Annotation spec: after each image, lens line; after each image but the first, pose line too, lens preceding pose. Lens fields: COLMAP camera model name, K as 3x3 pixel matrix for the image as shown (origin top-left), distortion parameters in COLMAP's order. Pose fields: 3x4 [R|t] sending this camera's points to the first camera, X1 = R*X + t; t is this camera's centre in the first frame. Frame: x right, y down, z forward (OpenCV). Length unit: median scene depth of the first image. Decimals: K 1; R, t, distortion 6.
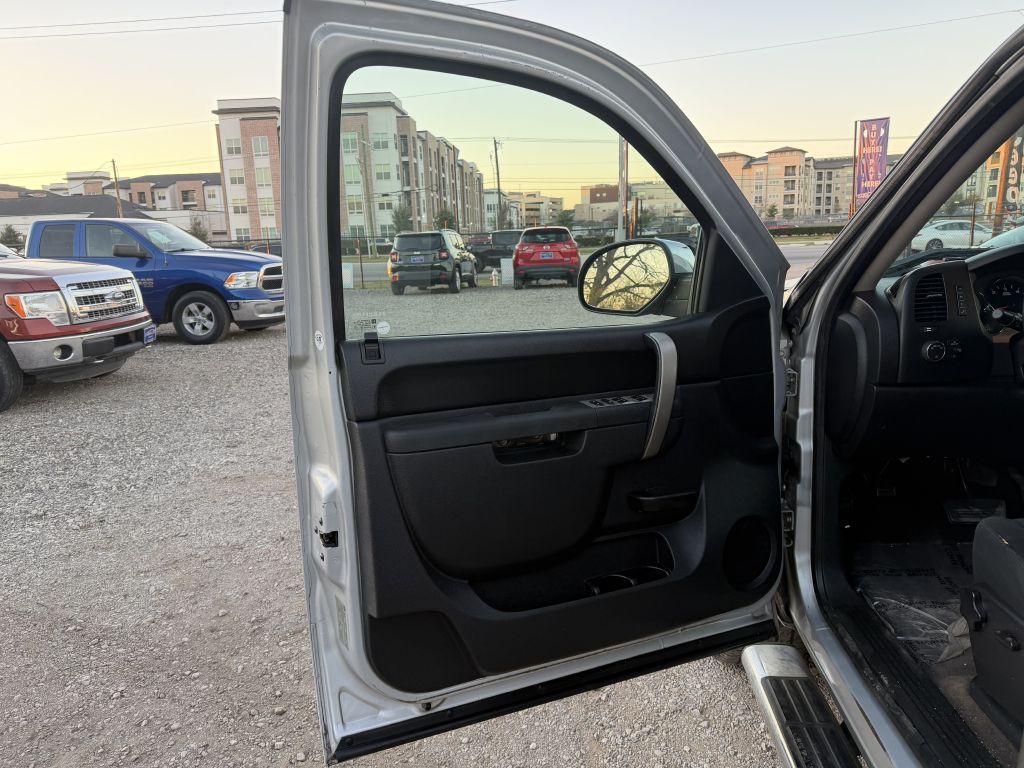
lens RADIAL K [[712.4, 0, 512.0], [0, 712.4, 384.0], [0, 0, 1]] dist [0.111029, -0.173738]
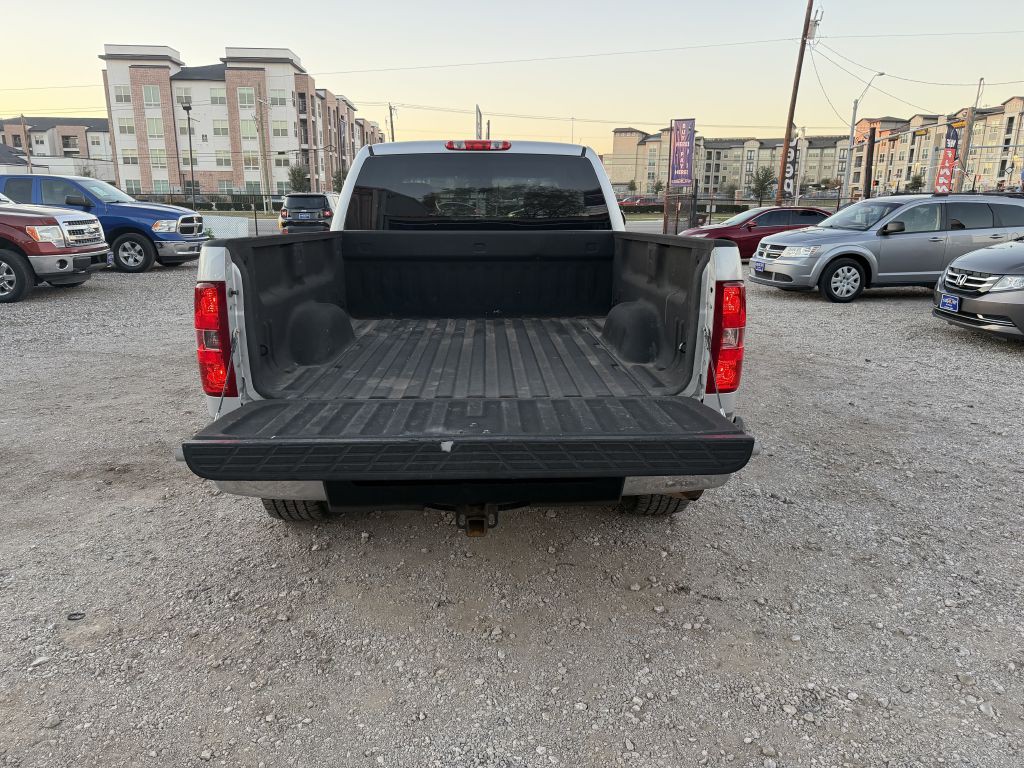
lens RADIAL K [[717.4, 0, 511.9], [0, 717.4, 388.0], [0, 0, 1]] dist [0.009084, -0.006440]
pose [[0.991058, 0.010434, 0.133020, 0.031461], [-0.017343, 0.998554, 0.050884, 0.026020], [-0.132297, -0.052736, 0.989806, -0.143045]]
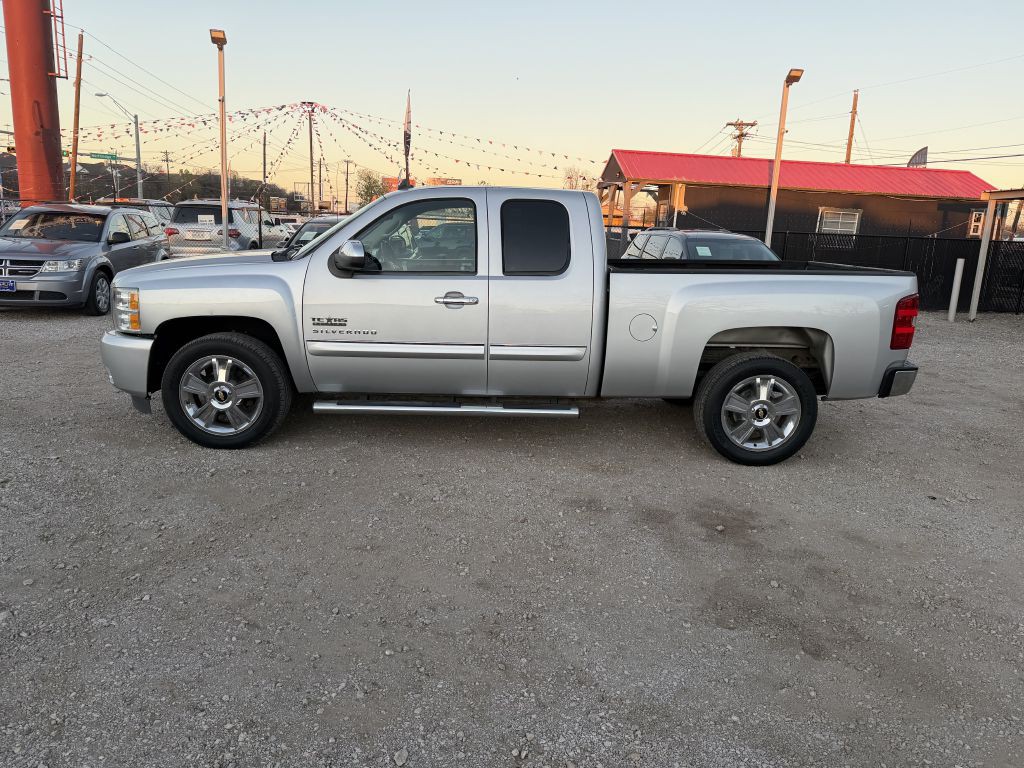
lens RADIAL K [[729.7, 0, 507.5], [0, 729.7, 381.8], [0, 0, 1]] dist [0.039776, -0.052072]
pose [[-0.129204, -0.167783, 0.977320, -0.131224], [0.158038, 0.969500, 0.187334, -0.004404], [-0.978943, 0.178658, -0.098747, 0.033351]]
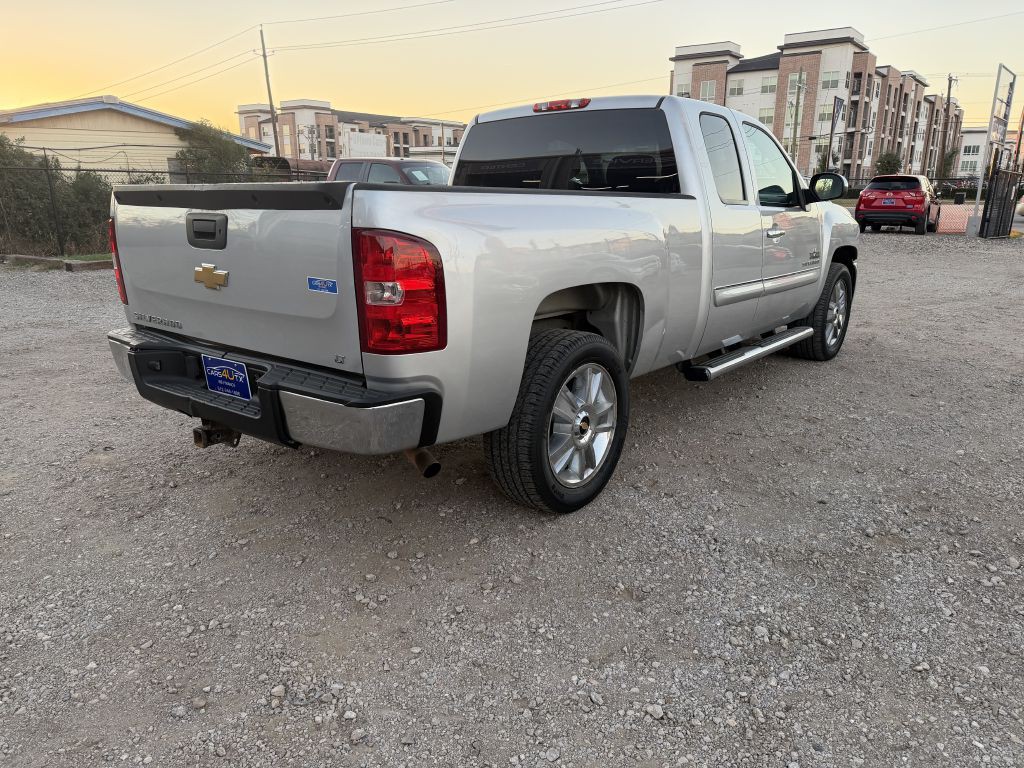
lens RADIAL K [[727.9, 0, 512.0], [0, 727.9, 384.0], [0, 0, 1]] dist [-0.015034, -0.003027]
pose [[0.833708, 0.176264, -0.523319, 0.110973], [-0.136824, 0.984074, 0.113479, 0.023301], [0.534987, -0.023006, 0.844547, -0.123071]]
